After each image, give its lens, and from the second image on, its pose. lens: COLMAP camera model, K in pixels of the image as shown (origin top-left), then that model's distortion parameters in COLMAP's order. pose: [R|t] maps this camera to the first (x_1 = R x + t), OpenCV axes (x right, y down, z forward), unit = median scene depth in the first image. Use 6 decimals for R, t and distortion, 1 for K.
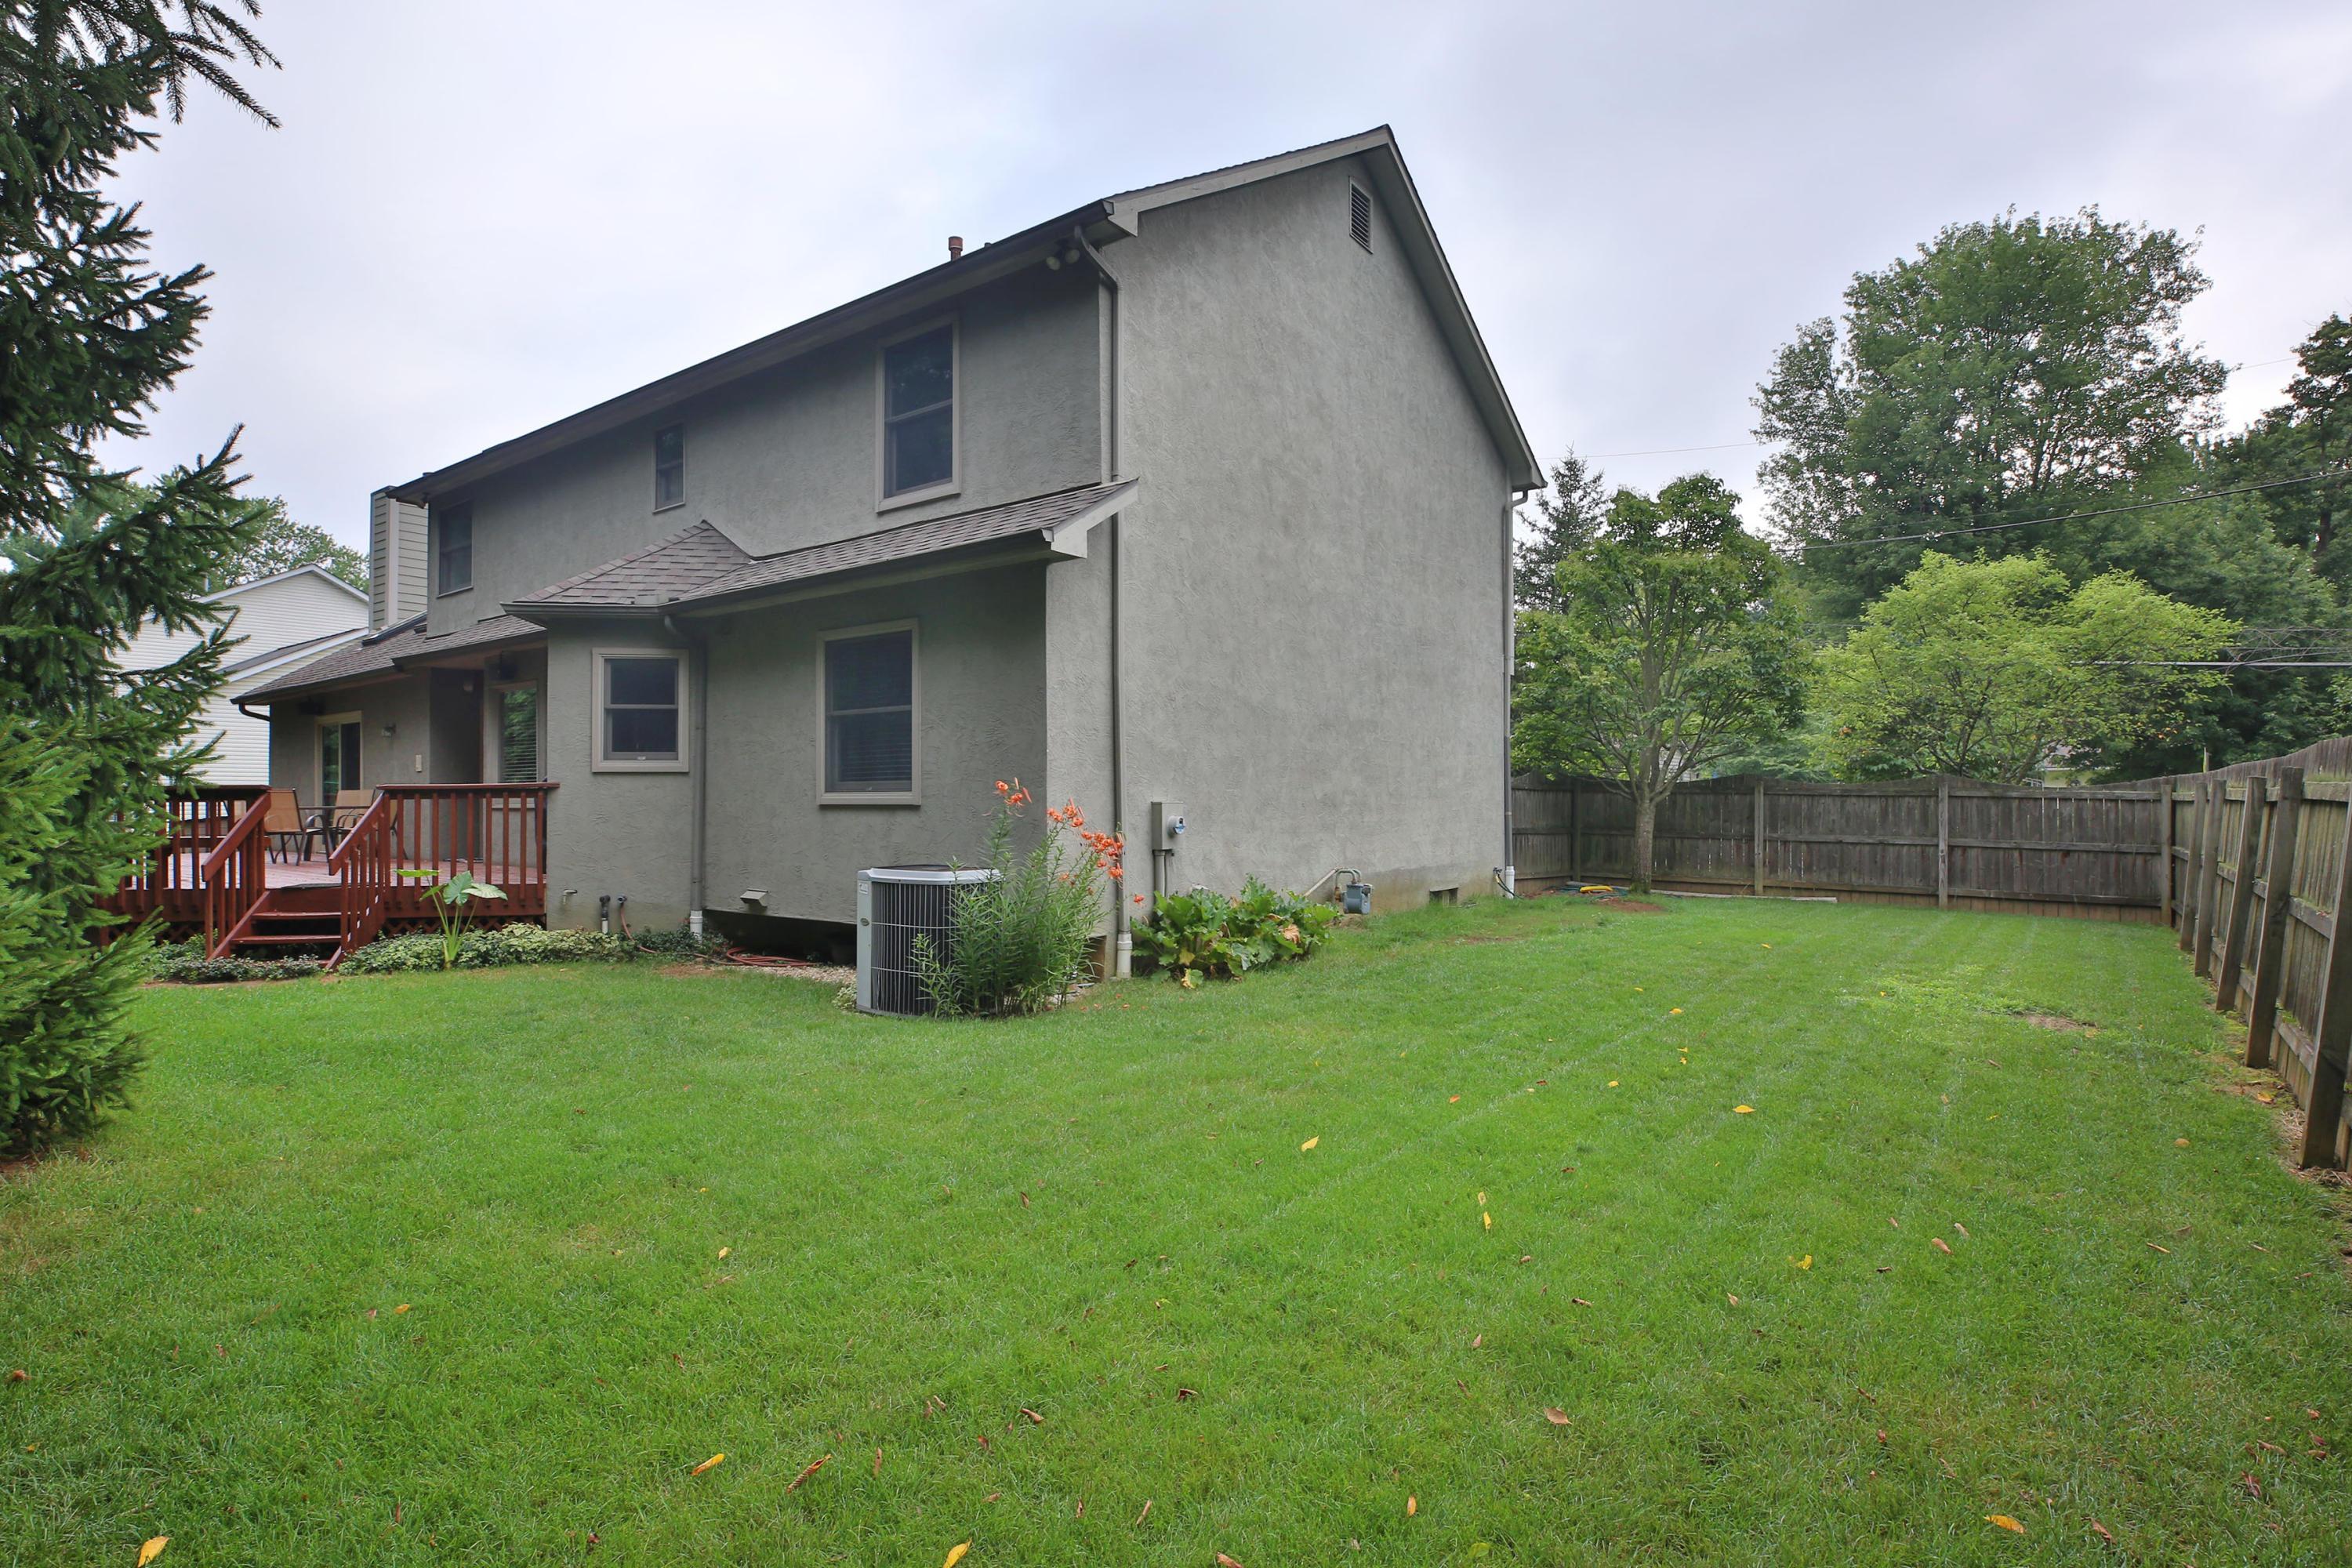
lens RADIAL K [[1146.3, 0, 1176.0], [0, 1146.3, 784.0], [0, 0, 1]] dist [-0.000029, -0.000042]
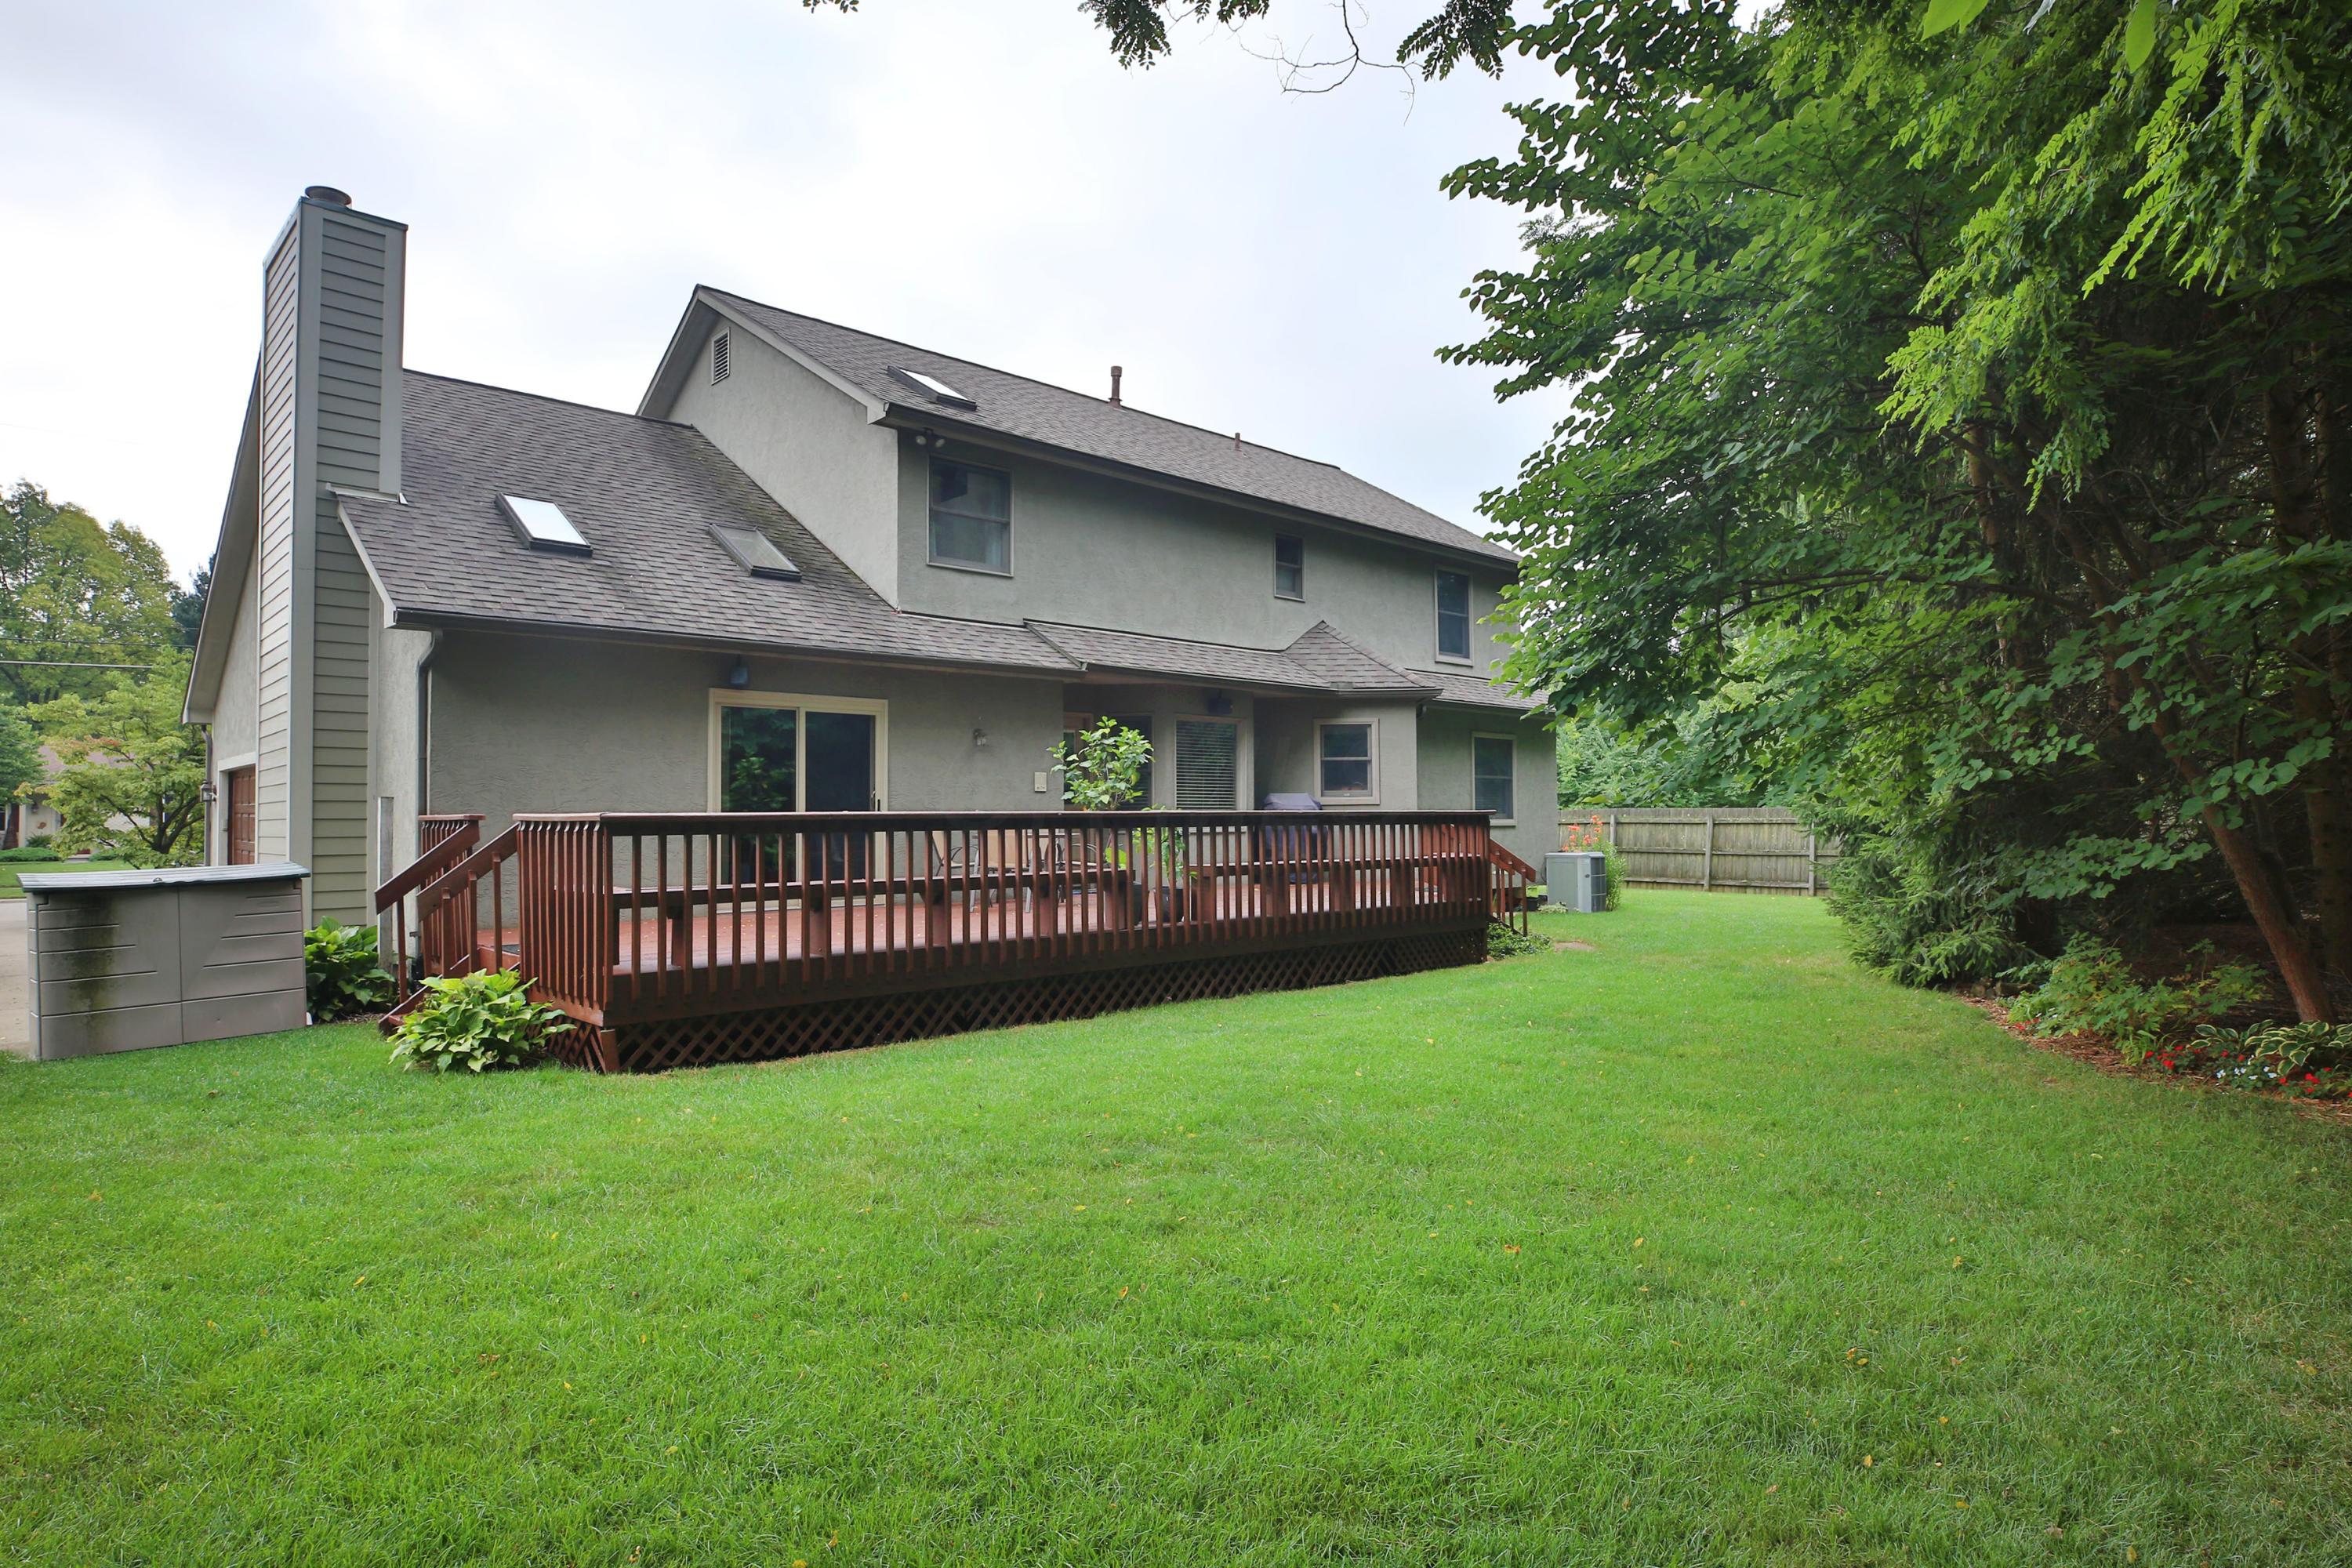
lens RADIAL K [[1311.7, 0, 1176.0], [0, 1311.7, 784.0], [0, 0, 1]] dist [-0.026158, 0.000569]
pose [[0.167170, 0.028446, 0.985518, -1.948363], [-0.005323, 0.999595, -0.027949, 0.009470], [-0.985914, -0.000573, 0.167254, 0.885600]]
